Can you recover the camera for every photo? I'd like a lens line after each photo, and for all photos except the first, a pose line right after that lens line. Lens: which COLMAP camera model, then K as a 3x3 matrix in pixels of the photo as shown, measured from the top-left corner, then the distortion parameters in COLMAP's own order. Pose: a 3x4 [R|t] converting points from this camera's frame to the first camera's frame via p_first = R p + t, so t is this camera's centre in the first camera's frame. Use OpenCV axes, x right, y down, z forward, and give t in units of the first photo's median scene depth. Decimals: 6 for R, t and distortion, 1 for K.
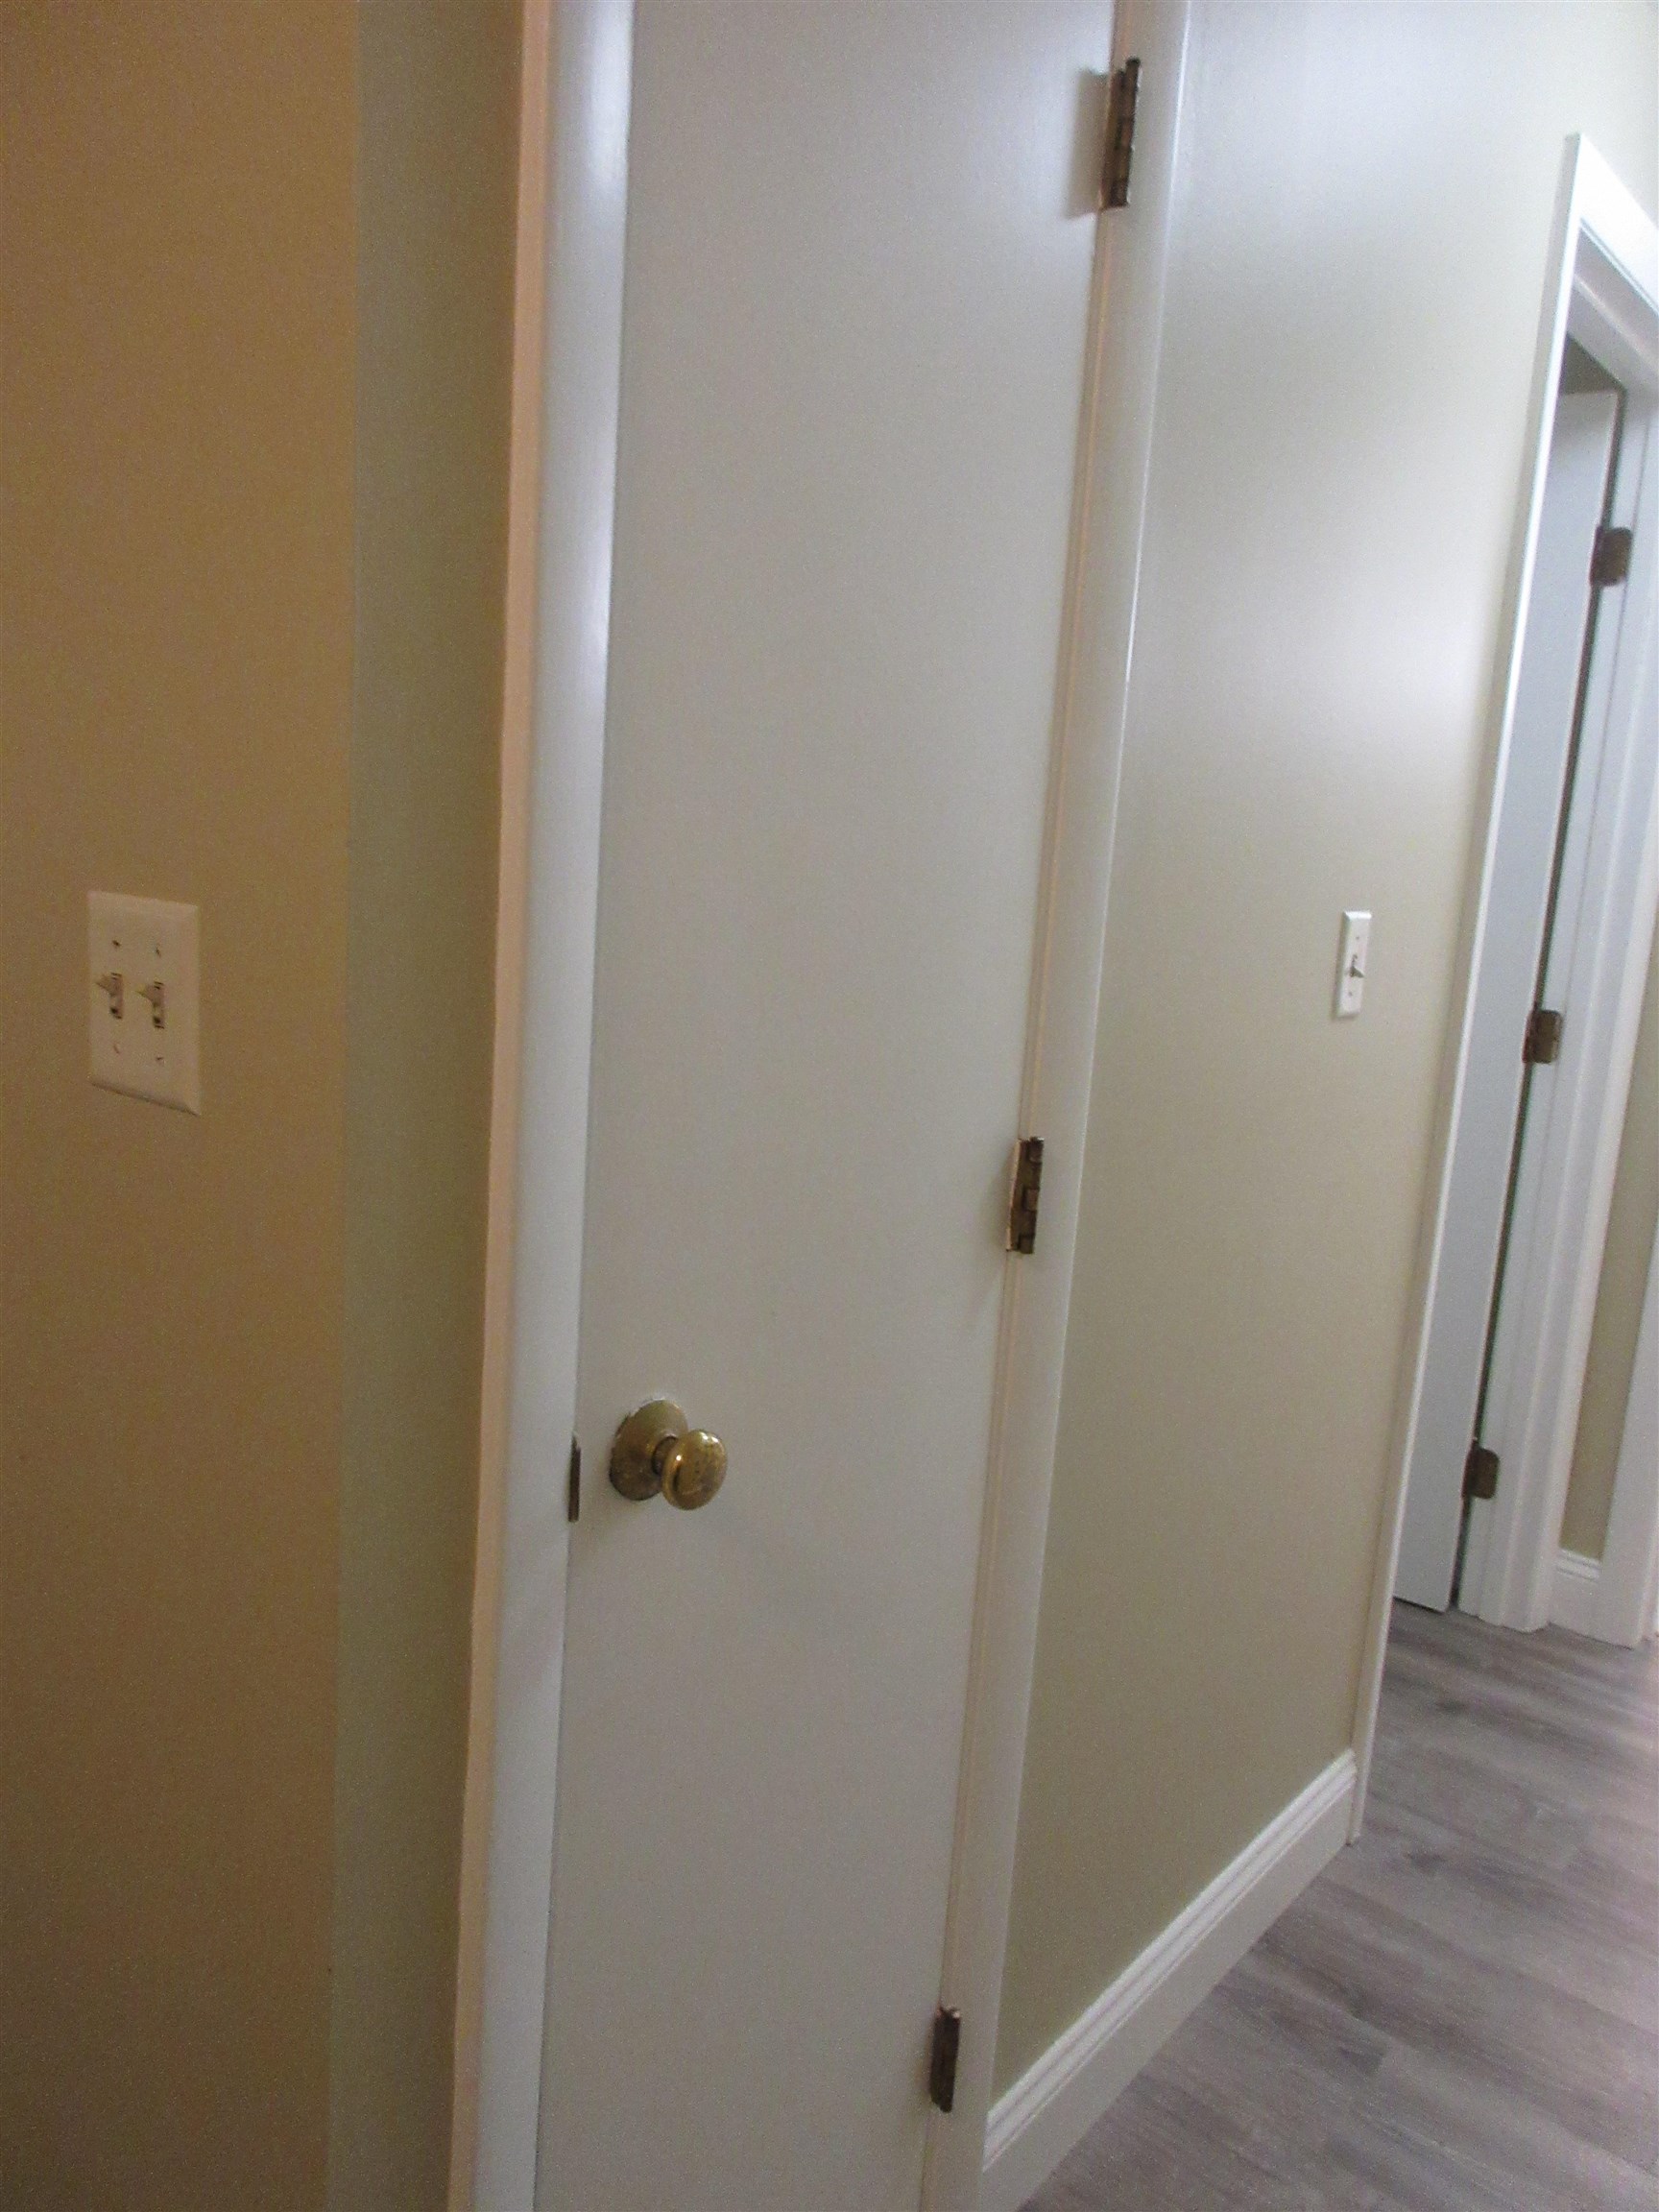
lens RADIAL K [[1627.0, 0, 827.1], [0, 1627.0, 1094.7], [0, 0, 1]] dist [-0.000763, 0.005064]
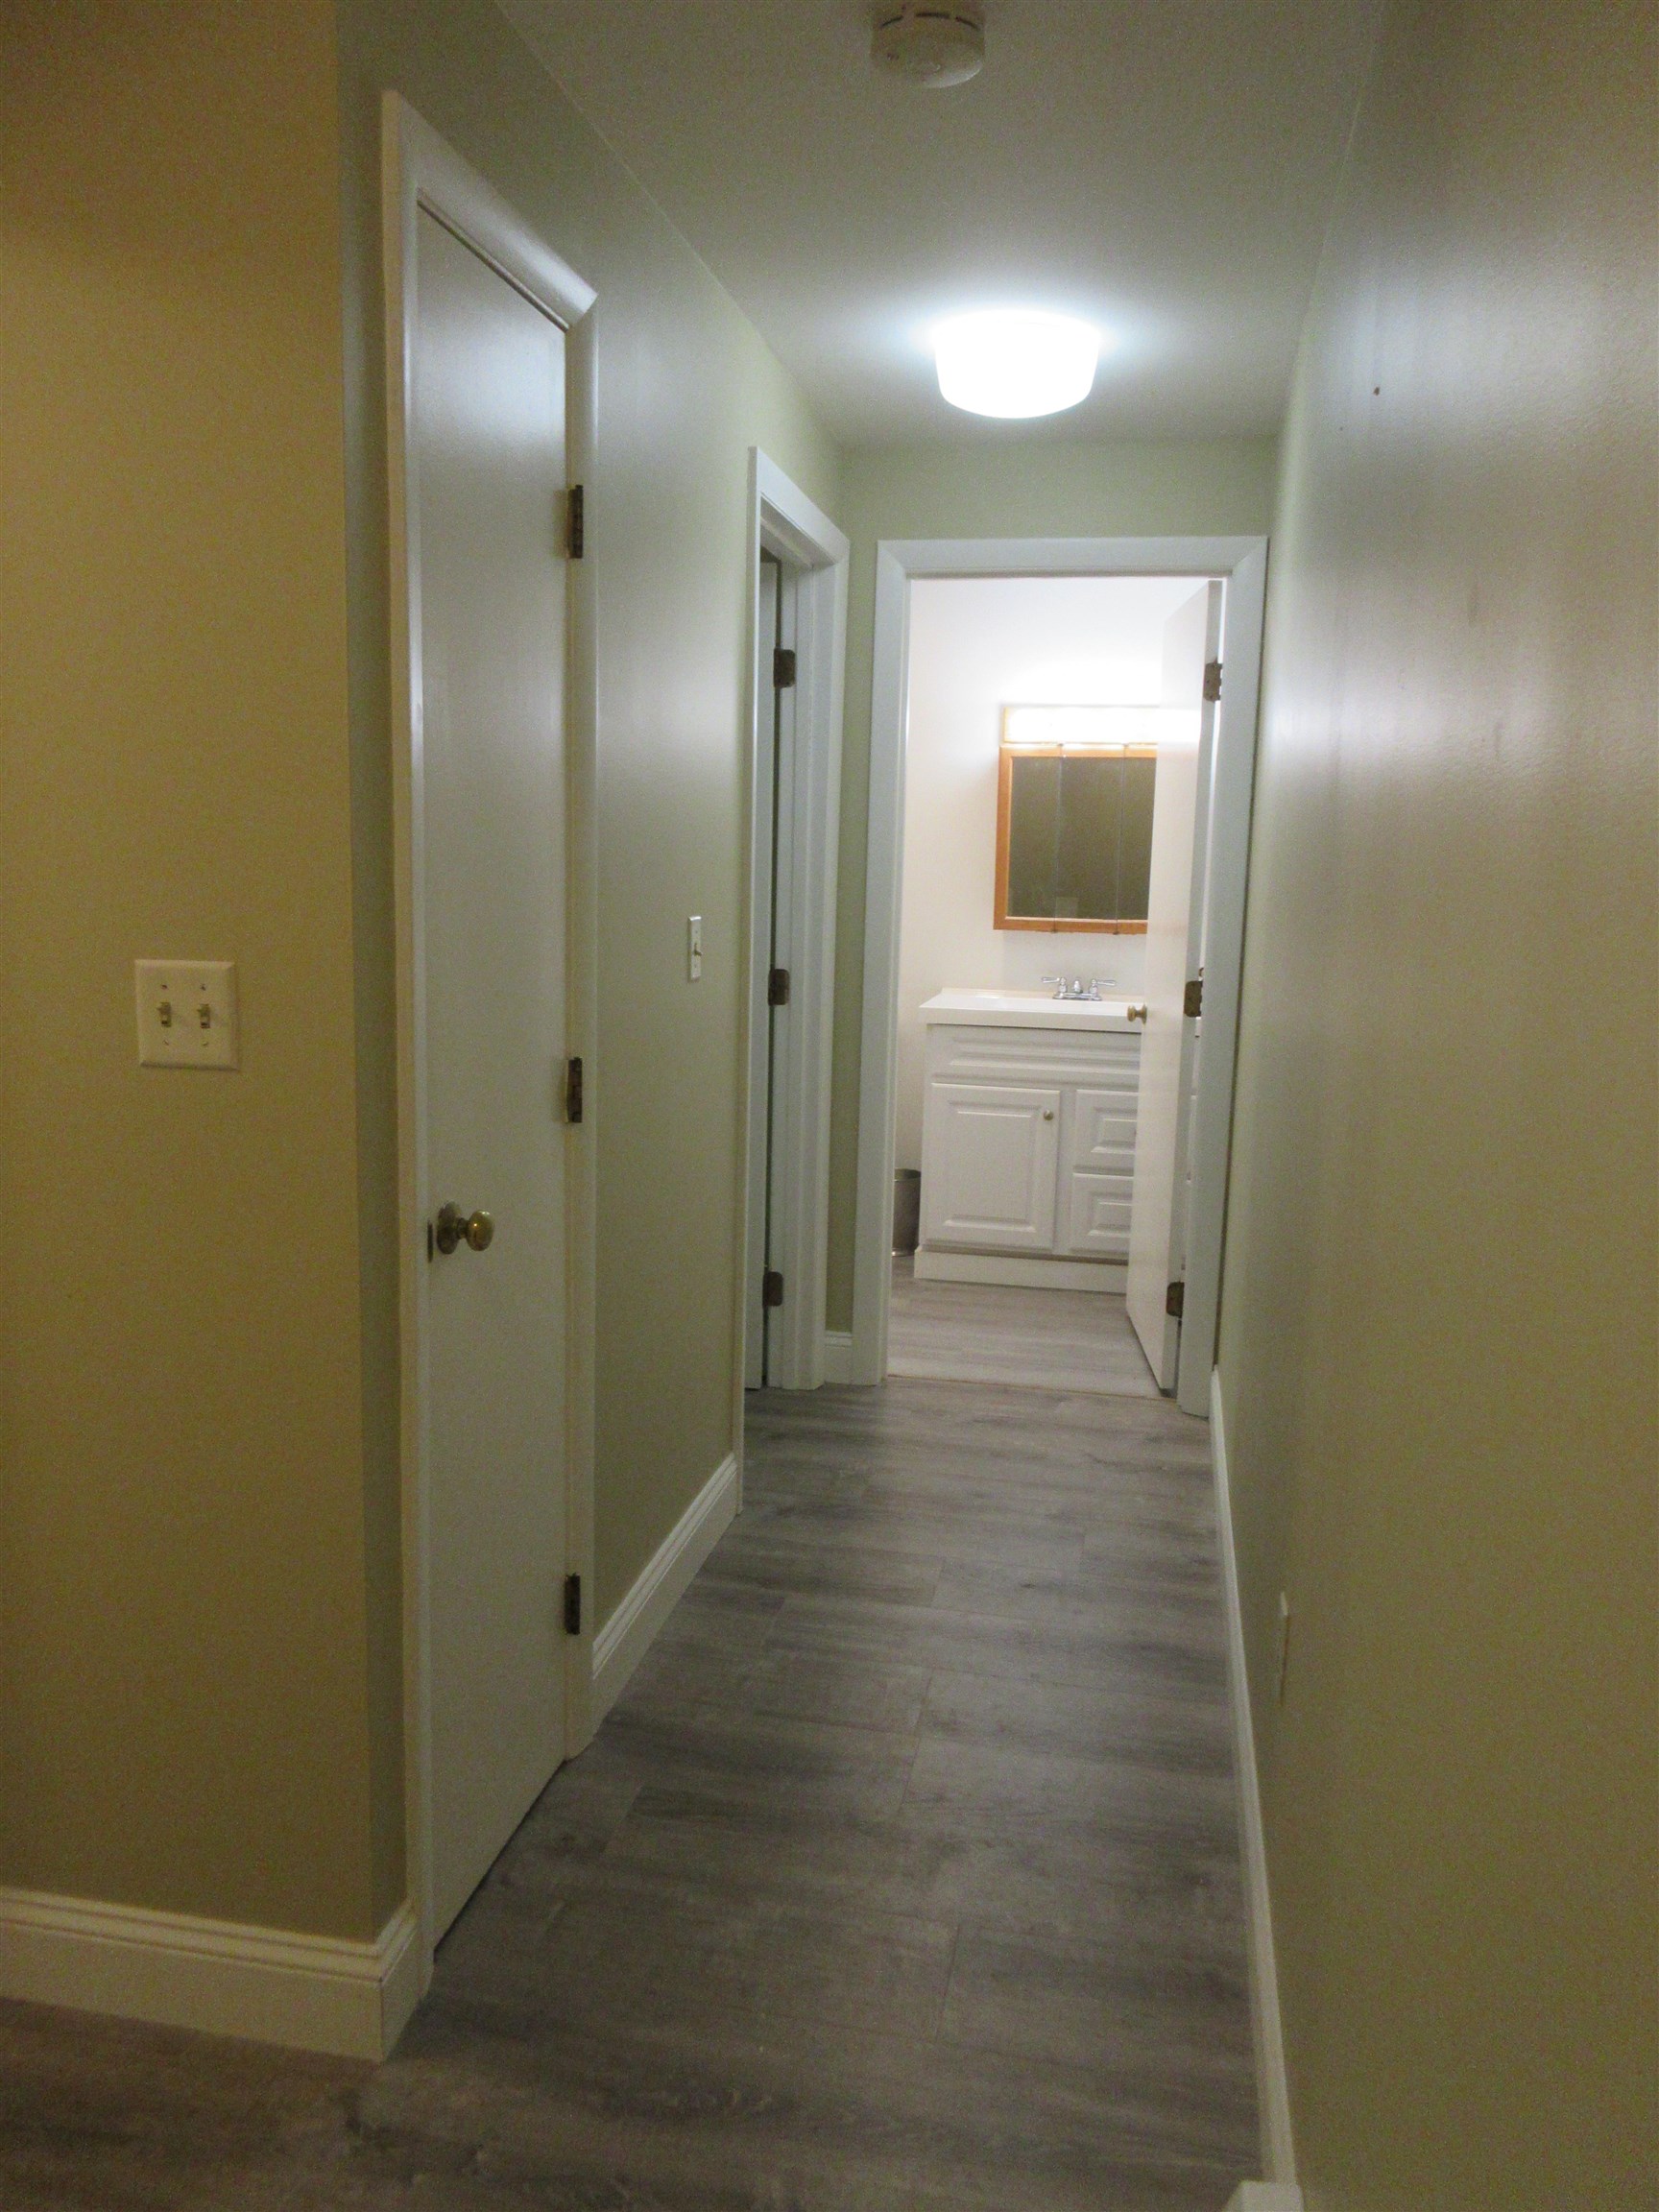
lens RADIAL K [[1641.5, 0, 844.7], [0, 1641.5, 1098.3], [0, 0, 1]] dist [-0.004410, 0.007701]
pose [[0.875316, -0.117711, 0.469006, -0.295457], [0.114781, 0.992776, 0.034949, 0.026405], [-0.469732, 0.023241, 0.882503, -0.465162]]
